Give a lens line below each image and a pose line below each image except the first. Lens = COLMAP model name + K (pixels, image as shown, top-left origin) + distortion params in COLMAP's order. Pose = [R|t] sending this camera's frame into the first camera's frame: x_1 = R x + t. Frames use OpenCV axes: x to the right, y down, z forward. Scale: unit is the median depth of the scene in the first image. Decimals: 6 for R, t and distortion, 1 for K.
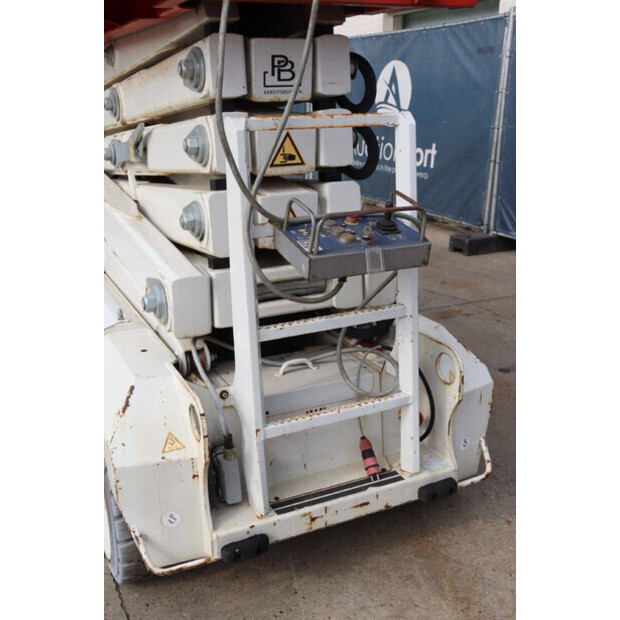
lens RADIAL K [[710.0, 0, 312.7], [0, 710.0, 306.6], [0, 0, 1]] dist [-0.019515, 0.000000]
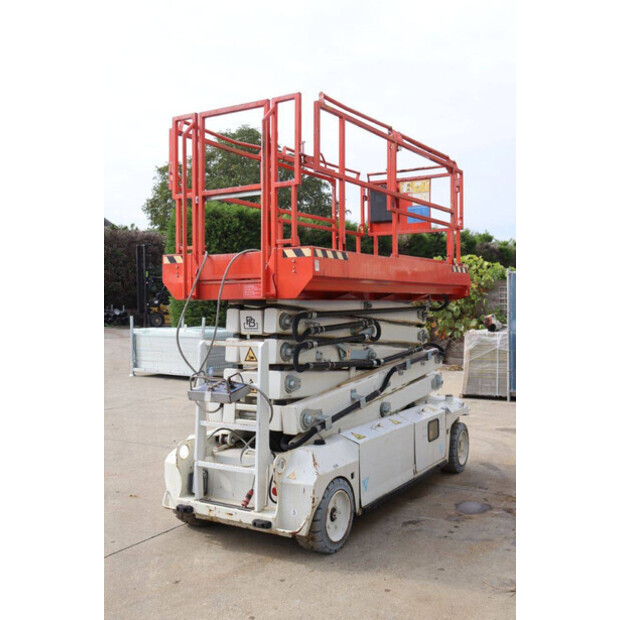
lens RADIAL K [[674.2, 0, 309.2], [0, 674.2, 315.2], [0, 0, 1]] dist [-0.015906, 0.000000]
pose [[0.535769, 0.023372, -0.844041, 1.881884], [-0.245194, 0.960849, -0.129034, -0.099411], [0.807980, 0.276086, 0.520524, -0.051825]]
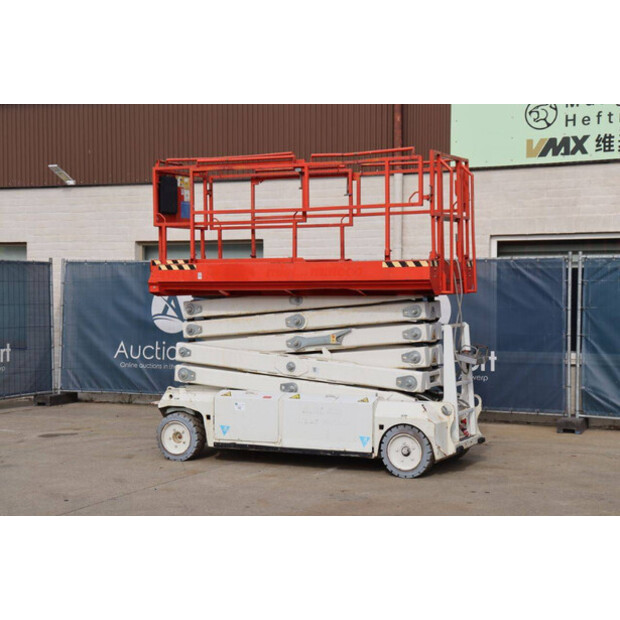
lens RADIAL K [[1231.6, 0, 294.8], [0, 1231.6, 300.2], [0, 0, 1]] dist [0.251445, 0.000000]
pose [[0.791471, 0.000095, 0.611207, -3.827676], [0.171877, 0.959612, -0.222719, 0.745864], [-0.586542, 0.281328, 0.759489, -2.841609]]
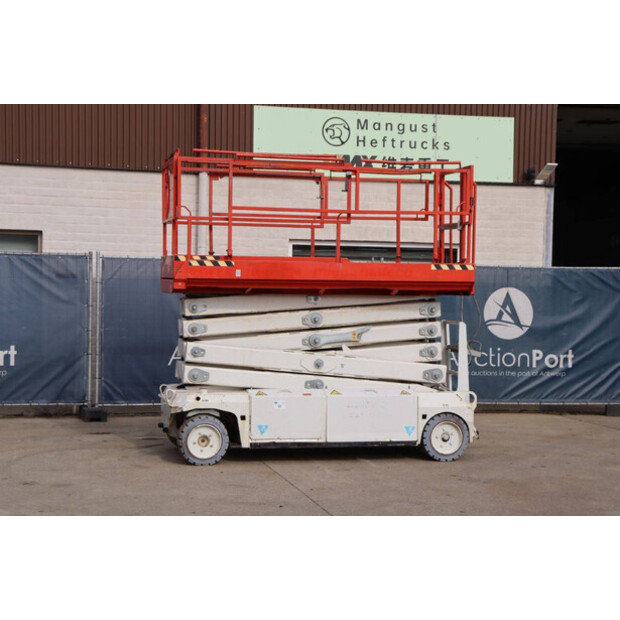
lens RADIAL K [[1177.5, 0, 306.3], [0, 1177.5, 313.3], [0, 0, 1]] dist [0.203401, 0.000000]
pose [[0.218027, -0.010619, 0.975885, -5.755888], [0.264659, 0.963114, -0.048649, -0.178341], [-0.939372, 0.268884, 0.212795, 0.291709]]
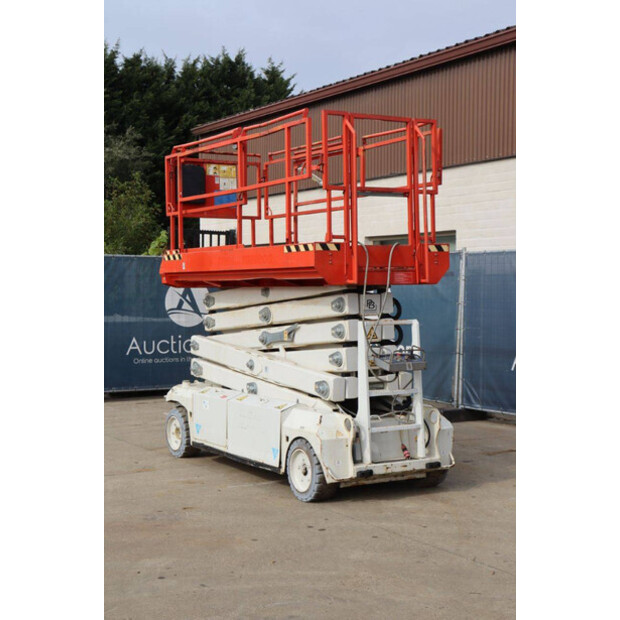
lens RADIAL K [[1038.9, 0, 308.7], [0, 1038.9, 307.3], [0, 0, 1]] dist [0.116070, 0.000000]
pose [[0.996487, 0.003523, 0.083670, -0.582502], [0.019286, 0.962605, -0.270220, 0.721601], [-0.081493, 0.270885, 0.959156, -2.699405]]
